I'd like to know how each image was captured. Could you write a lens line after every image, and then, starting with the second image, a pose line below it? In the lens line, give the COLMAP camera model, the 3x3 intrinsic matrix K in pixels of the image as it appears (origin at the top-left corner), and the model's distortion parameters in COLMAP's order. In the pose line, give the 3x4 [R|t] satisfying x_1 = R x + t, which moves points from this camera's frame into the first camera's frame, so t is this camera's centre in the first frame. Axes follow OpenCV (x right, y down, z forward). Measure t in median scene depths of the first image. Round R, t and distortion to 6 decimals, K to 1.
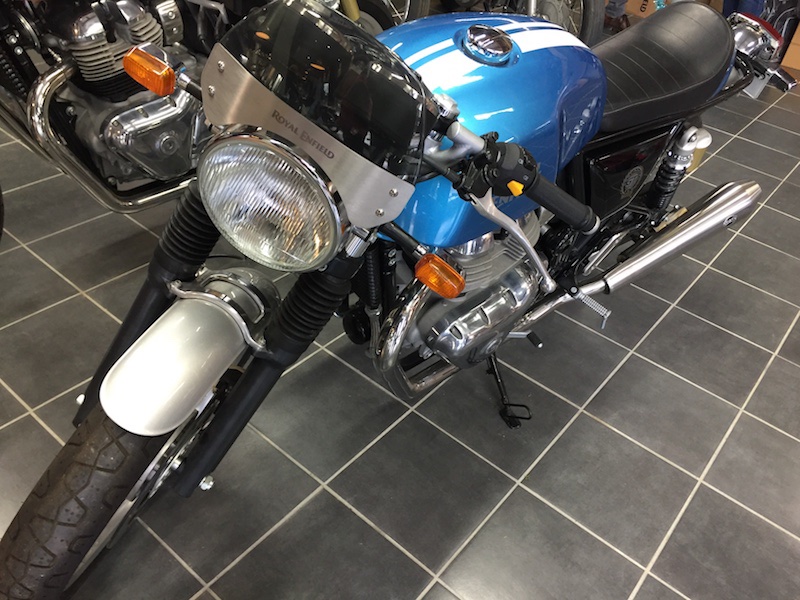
lens RADIAL K [[687.1, 0, 400.0], [0, 687.1, 300.0], [0, 0, 1]] dist [0.086555, -0.129003]
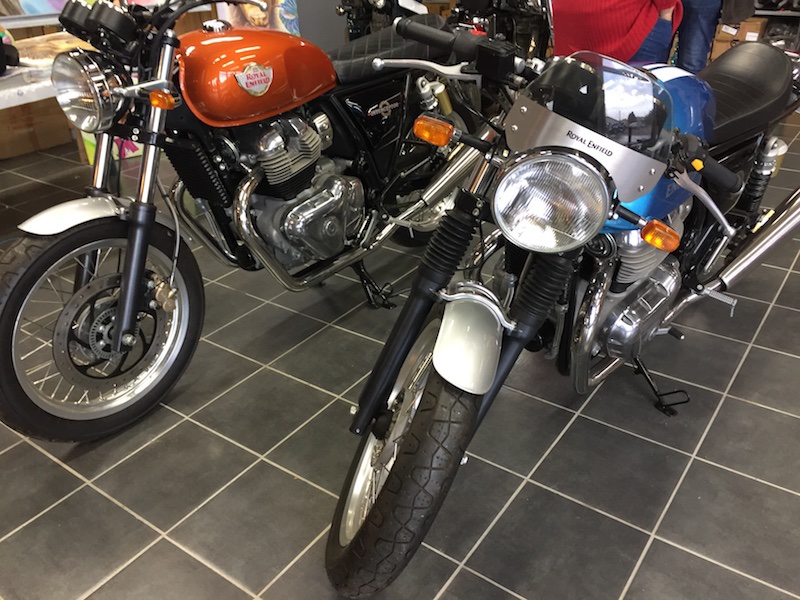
lens RADIAL K [[687.1, 0, 400.0], [0, 687.1, 300.0], [0, 0, 1]] dist [0.086555, -0.129003]
pose [[0.987633, -0.155694, -0.018437, -0.227644], [0.150646, 0.974974, -0.163499, 0.121423], [0.043432, 0.158700, 0.986371, -0.171790]]
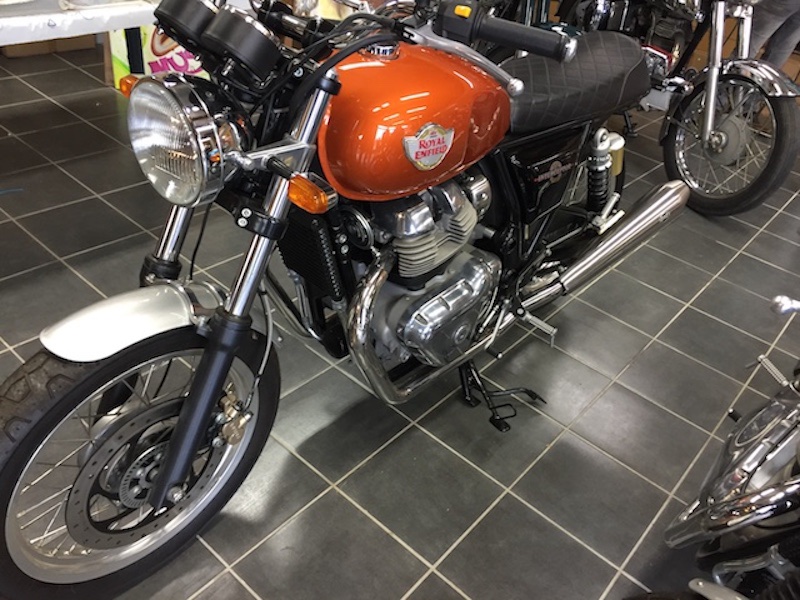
lens RADIAL K [[678.1, 0, 400.0], [0, 678.1, 300.0], [0, 0, 1]] dist [0.092146, -0.127641]
pose [[0.999276, 0.036736, 0.009872, -0.452070], [-0.036278, 0.998412, -0.043104, -0.243614], [-0.011440, 0.042715, 0.999022, 0.145426]]
